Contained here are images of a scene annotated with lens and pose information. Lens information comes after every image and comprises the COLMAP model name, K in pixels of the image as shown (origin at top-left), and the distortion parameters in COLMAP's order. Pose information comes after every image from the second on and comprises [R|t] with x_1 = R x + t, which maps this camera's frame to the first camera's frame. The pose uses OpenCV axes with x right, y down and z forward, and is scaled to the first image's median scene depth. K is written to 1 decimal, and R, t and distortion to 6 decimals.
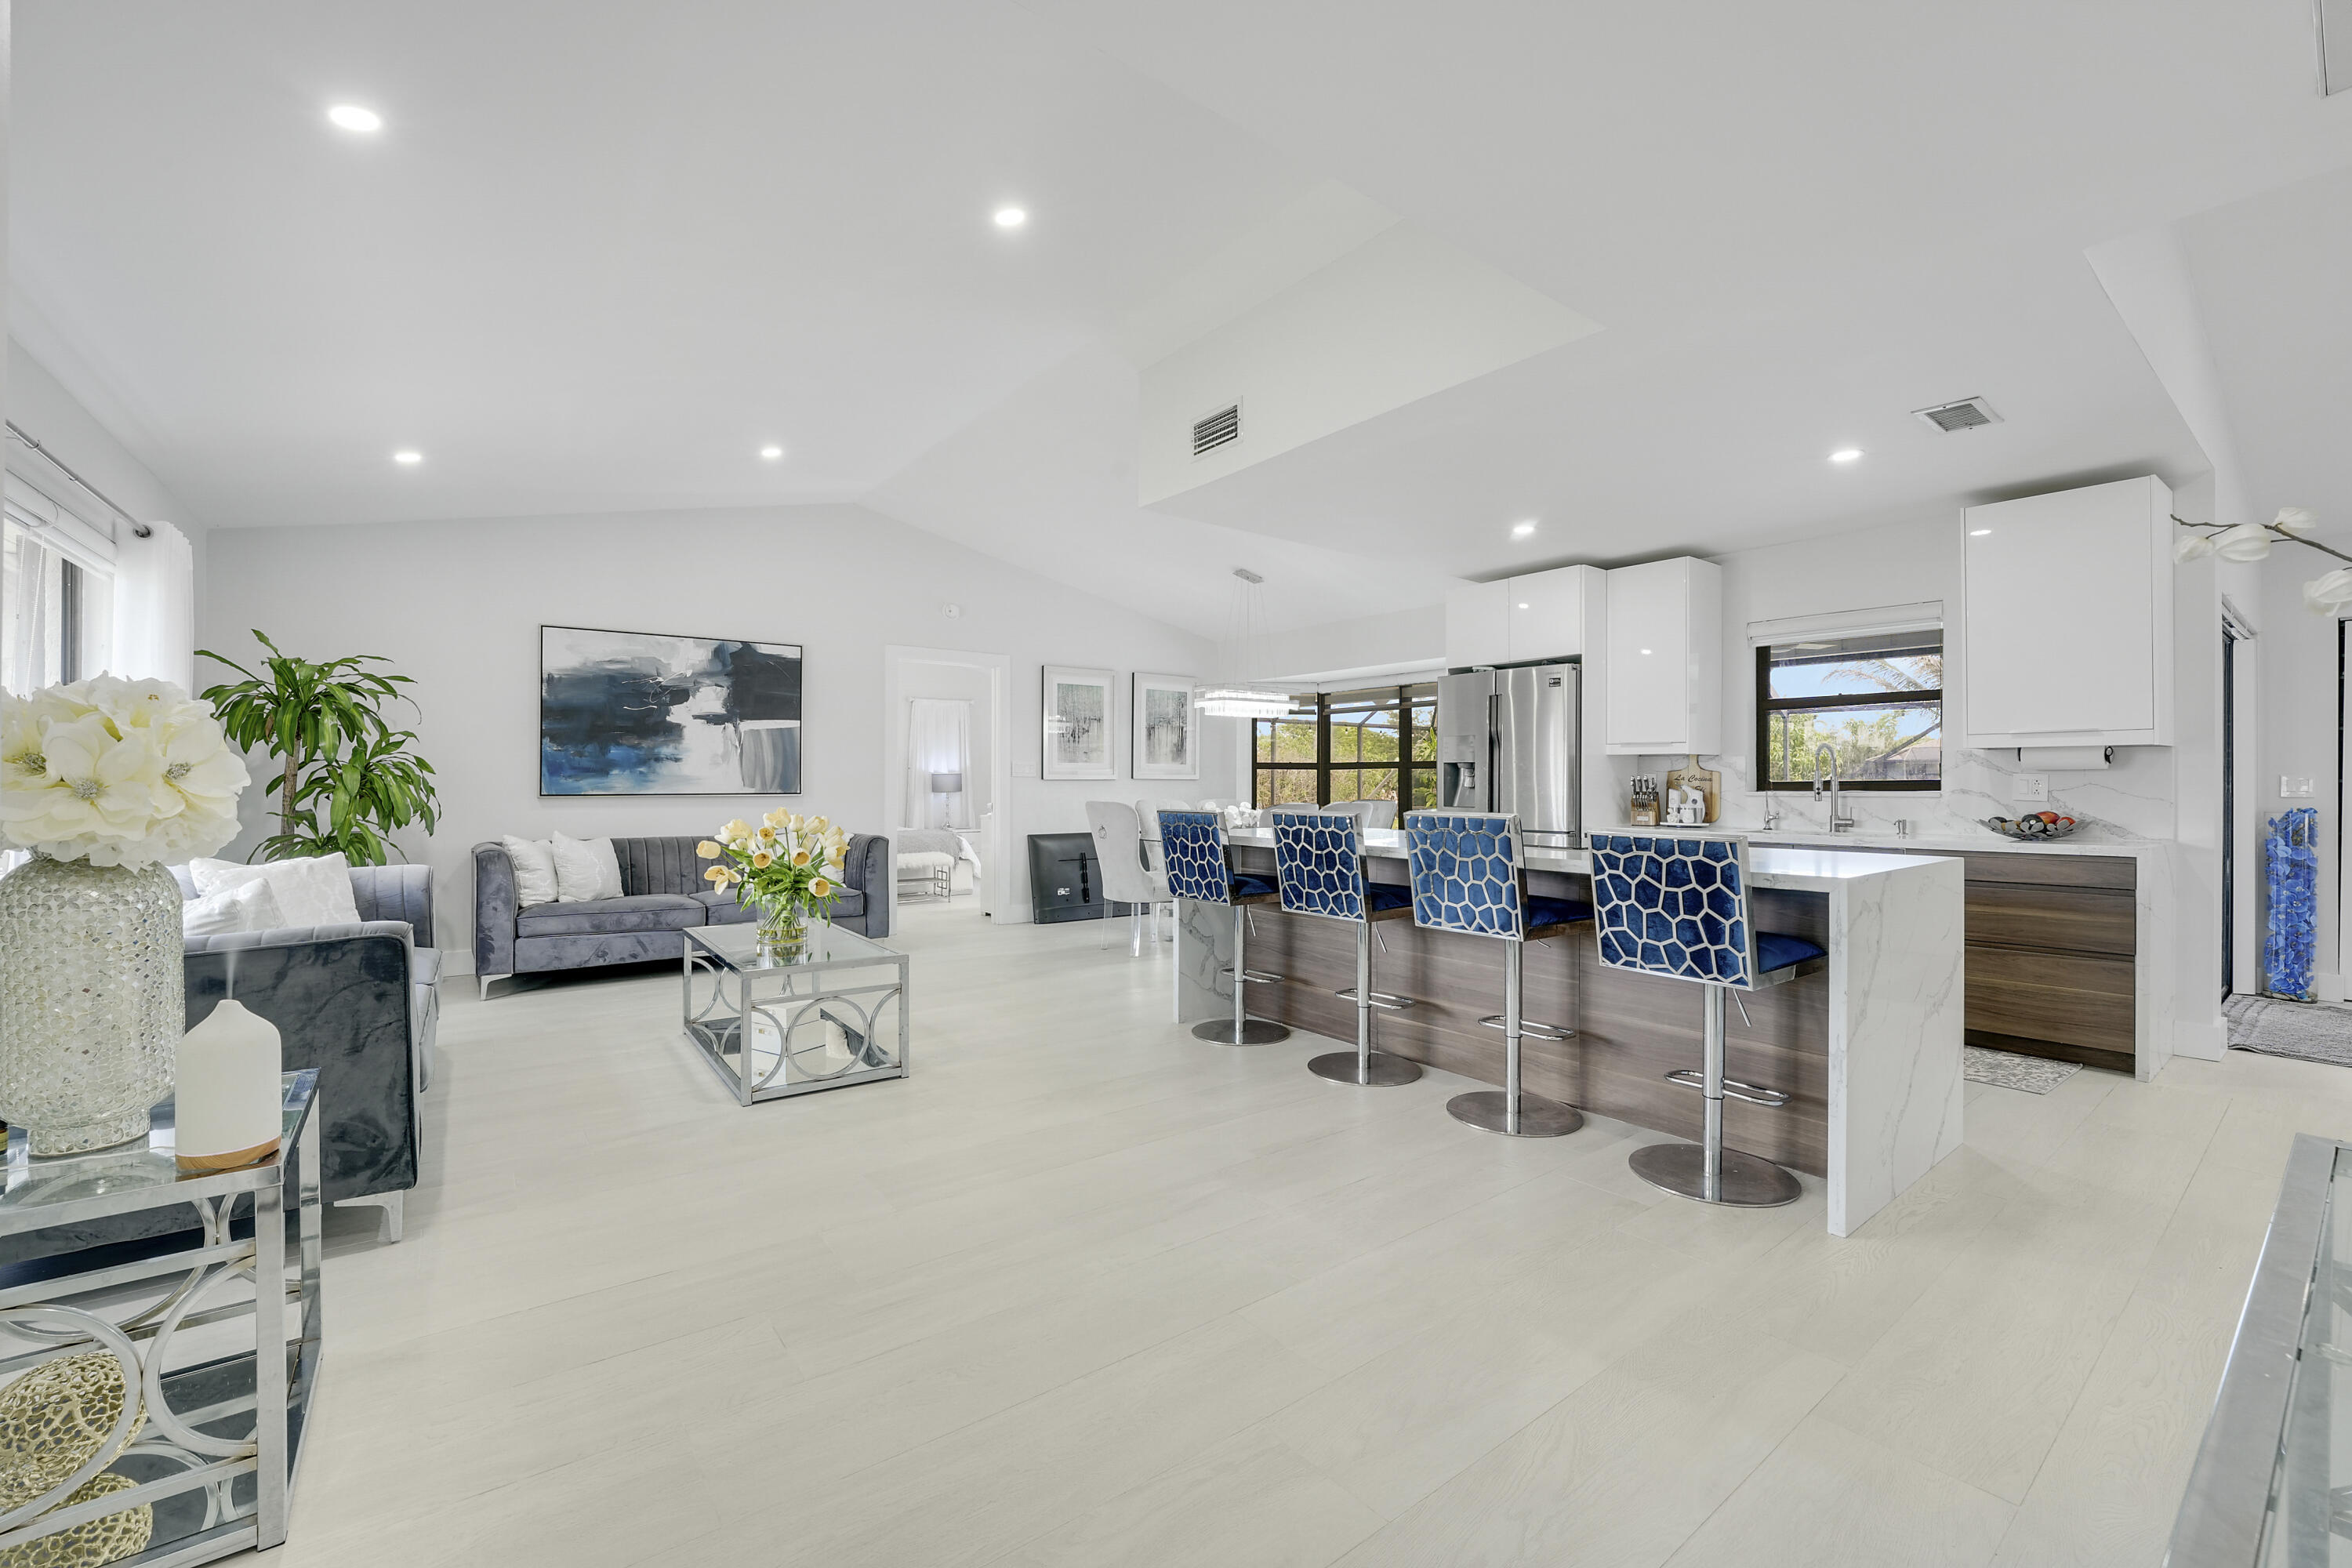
lens RADIAL K [[966.7, 0, 1166.6], [0, 966.7, 776.8], [0, 0, 1]] dist [-0.034600, 0.006552]
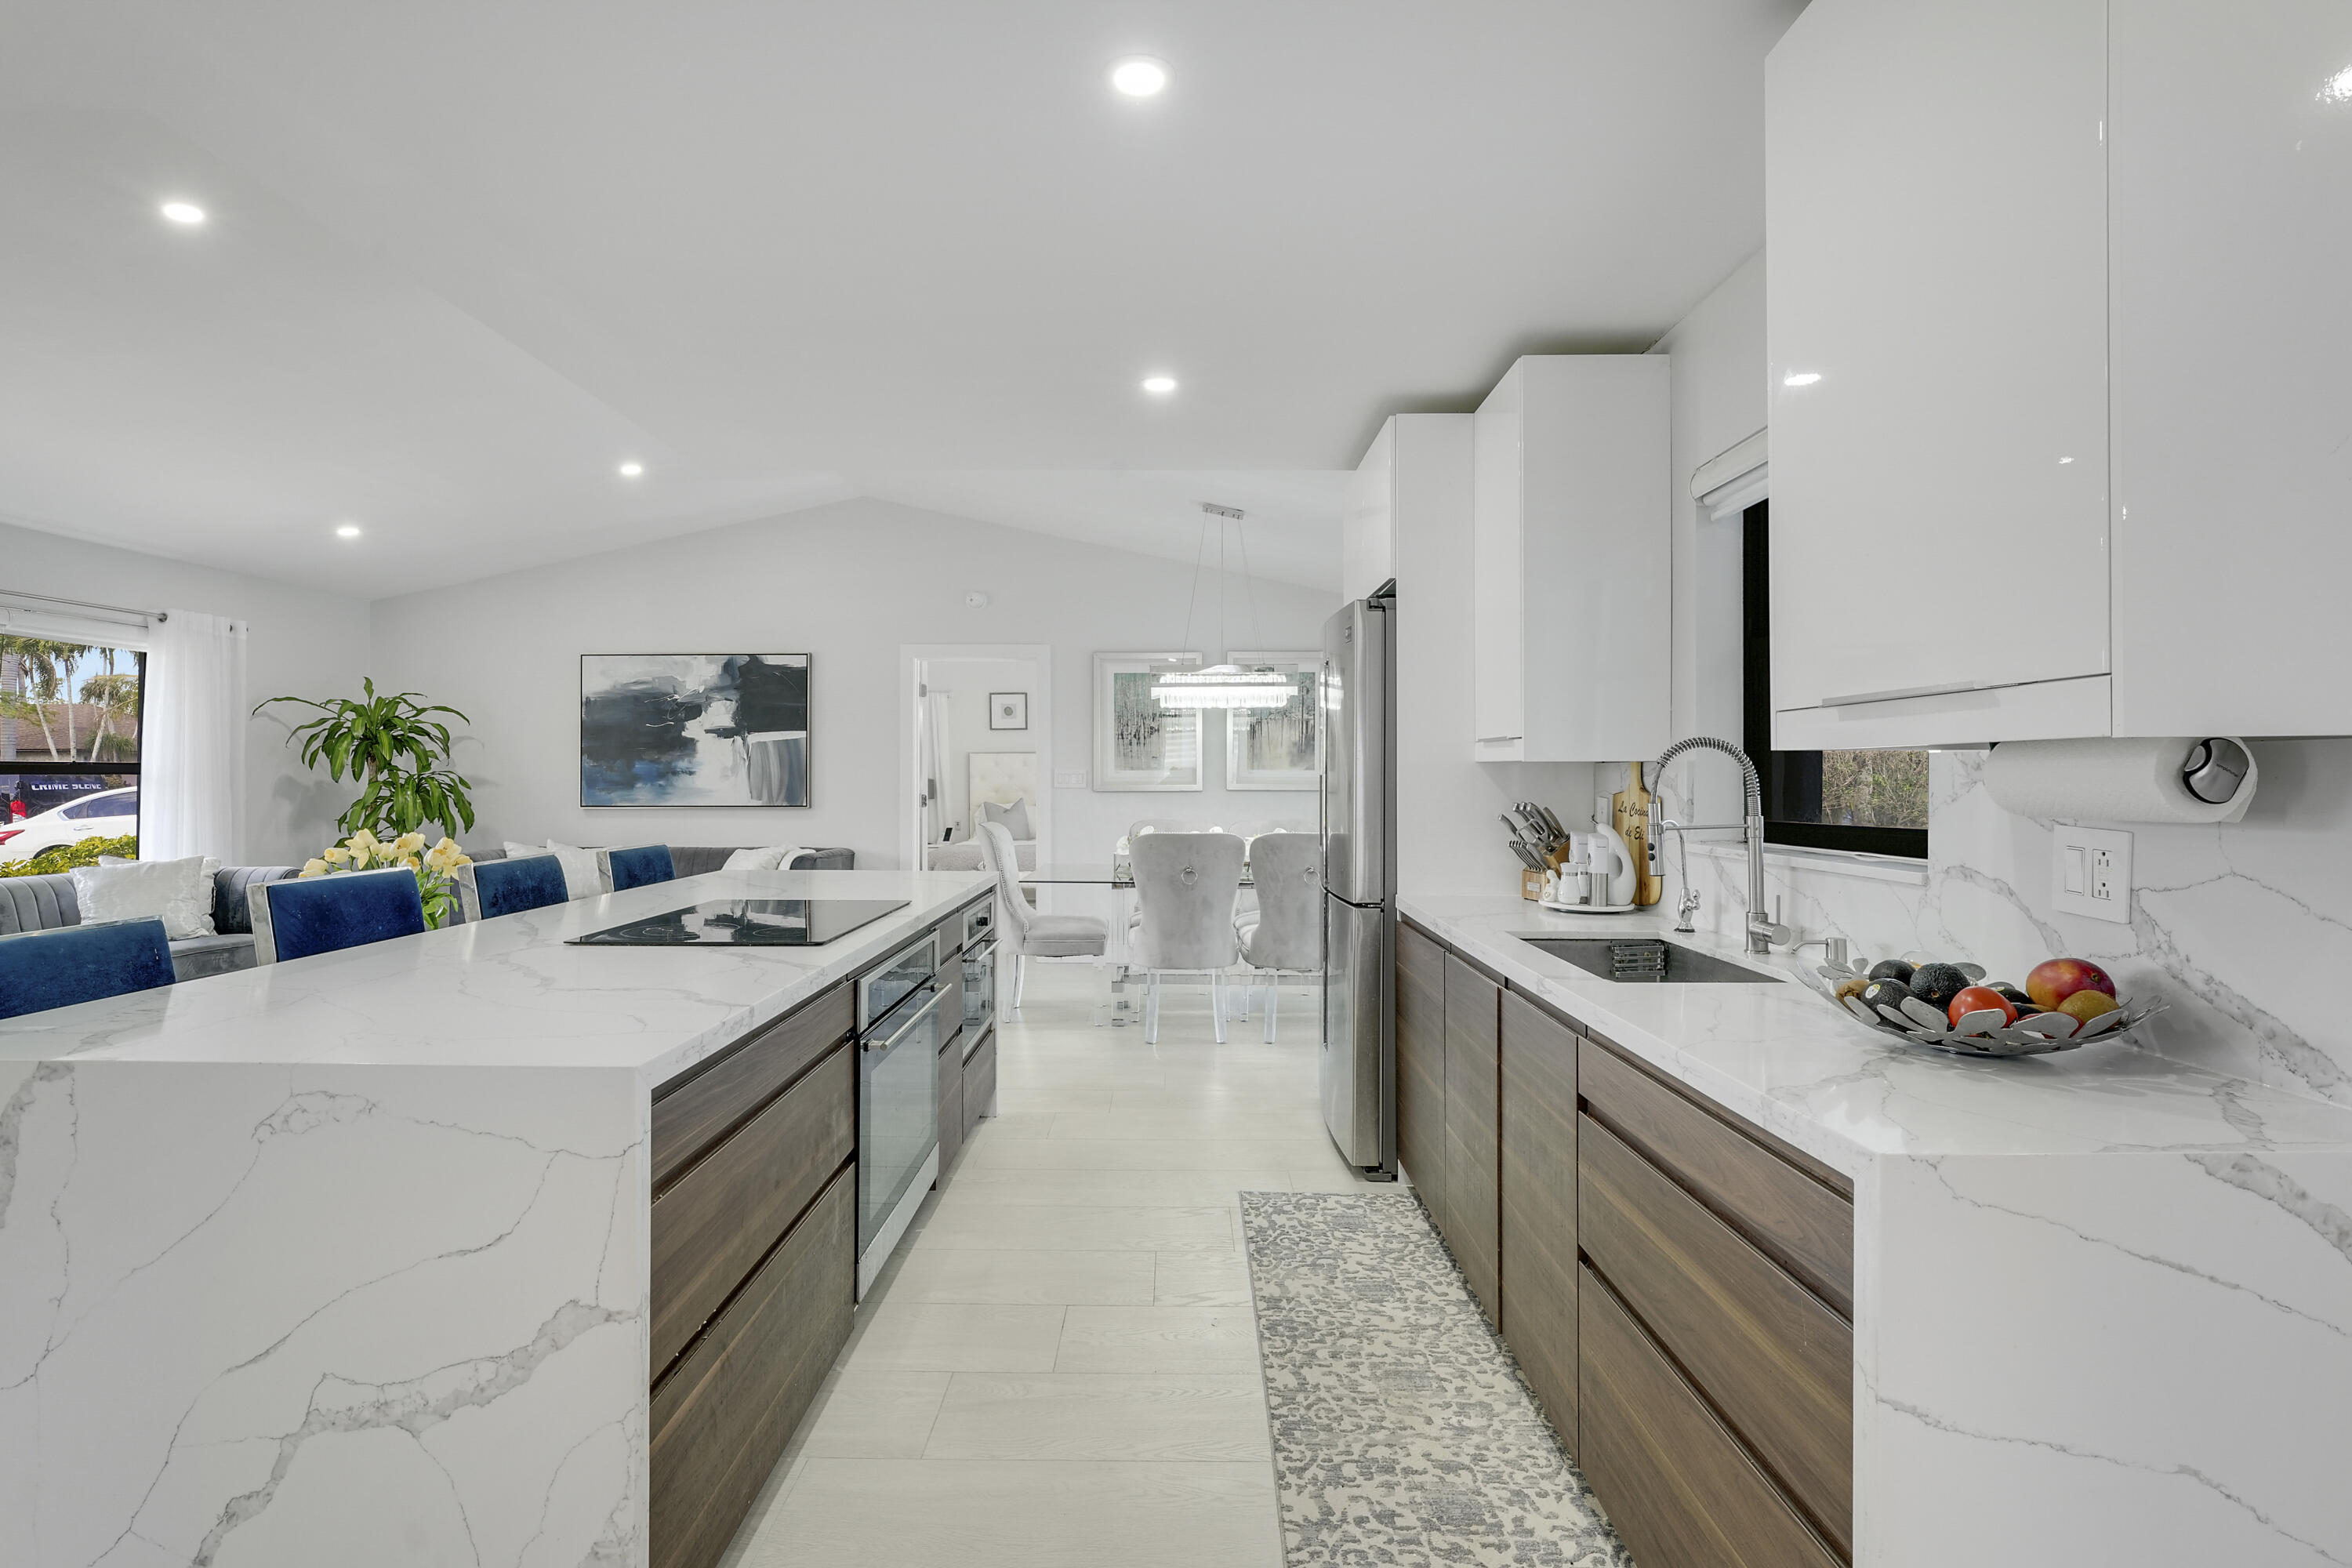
lens RADIAL K [[1091.3, 0, 1167.5], [0, 1091.3, 761.6], [0, 0, 1]] dist [-0.021810, 0.002938]
pose [[0.792190, -0.009734, -0.610198, 0.669519], [0.003634, 0.999930, -0.011233, -0.016155], [0.610264, 0.006681, 0.792170, 0.410341]]
